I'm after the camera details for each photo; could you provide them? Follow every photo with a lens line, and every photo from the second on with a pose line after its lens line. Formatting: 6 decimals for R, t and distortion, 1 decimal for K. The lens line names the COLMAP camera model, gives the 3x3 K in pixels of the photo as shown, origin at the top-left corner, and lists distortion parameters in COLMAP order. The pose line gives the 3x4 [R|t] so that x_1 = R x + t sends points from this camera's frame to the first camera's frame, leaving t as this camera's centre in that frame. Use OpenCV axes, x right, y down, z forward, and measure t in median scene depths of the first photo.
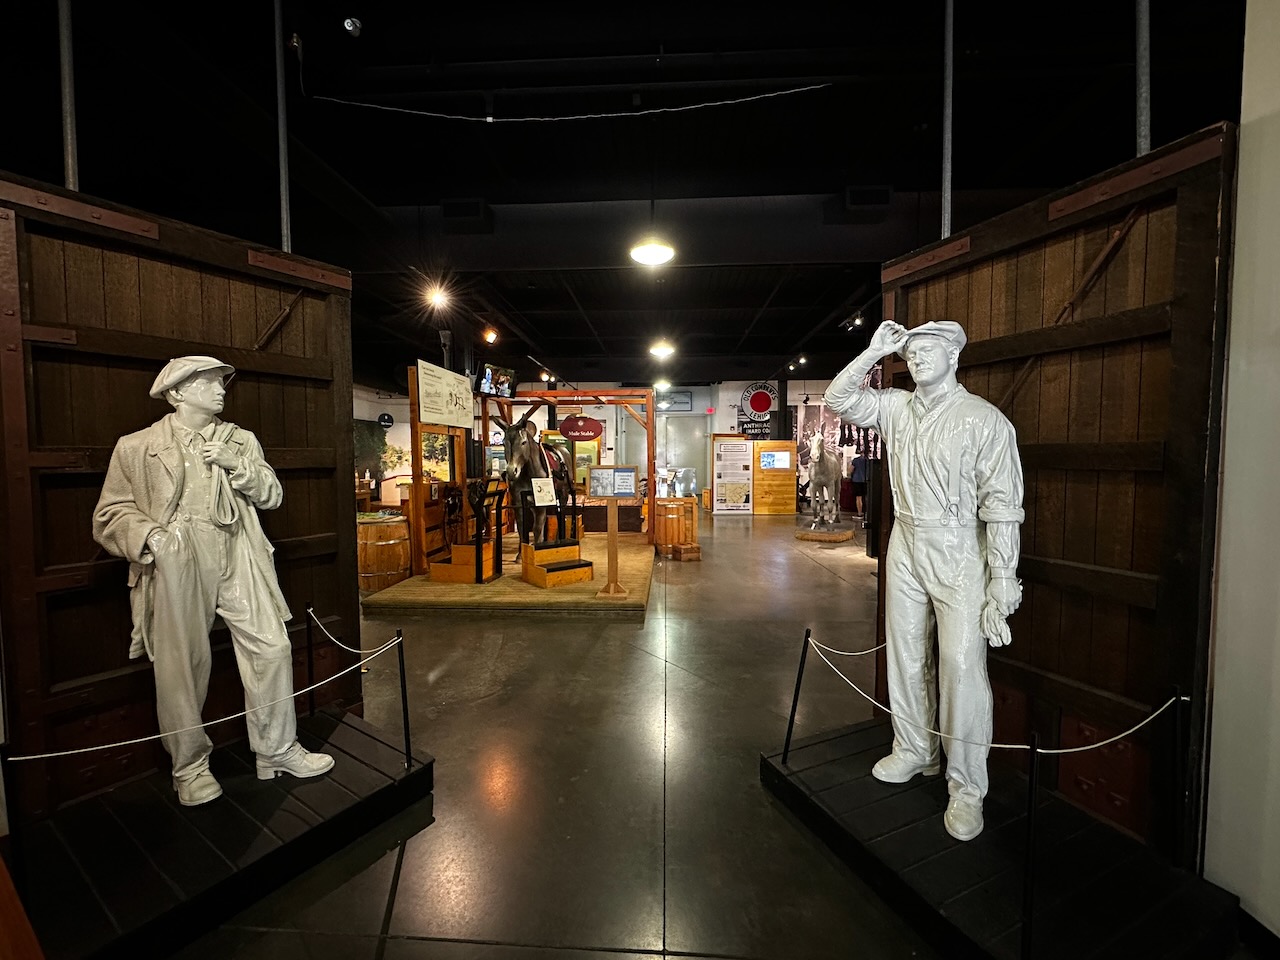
lens RADIAL K [[511.1, 0, 637.5], [0, 511.1, 480.5], [0, 0, 1]] dist [-0.000255, -0.000001]
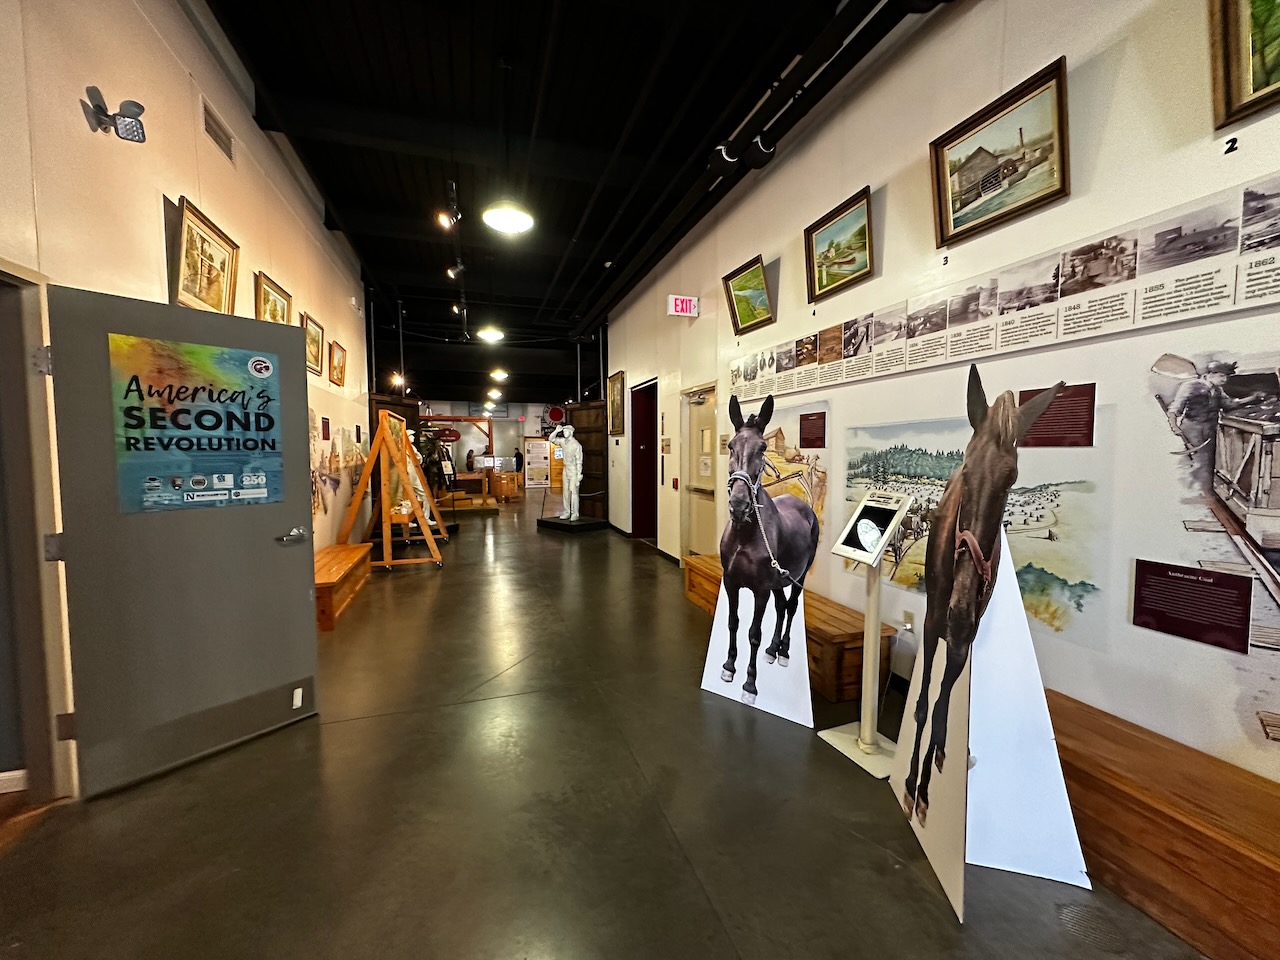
lens RADIAL K [[511.1, 0, 640.1], [0, 511.1, 480.1], [0, 0, 1]] dist [-0.000255, -0.000001]
pose [[0.932732, -0.022230, 0.359885, -0.088964], [0.018399, 0.999732, 0.014068, 0.026672], [-0.360101, -0.006500, 0.932891, -0.599302]]
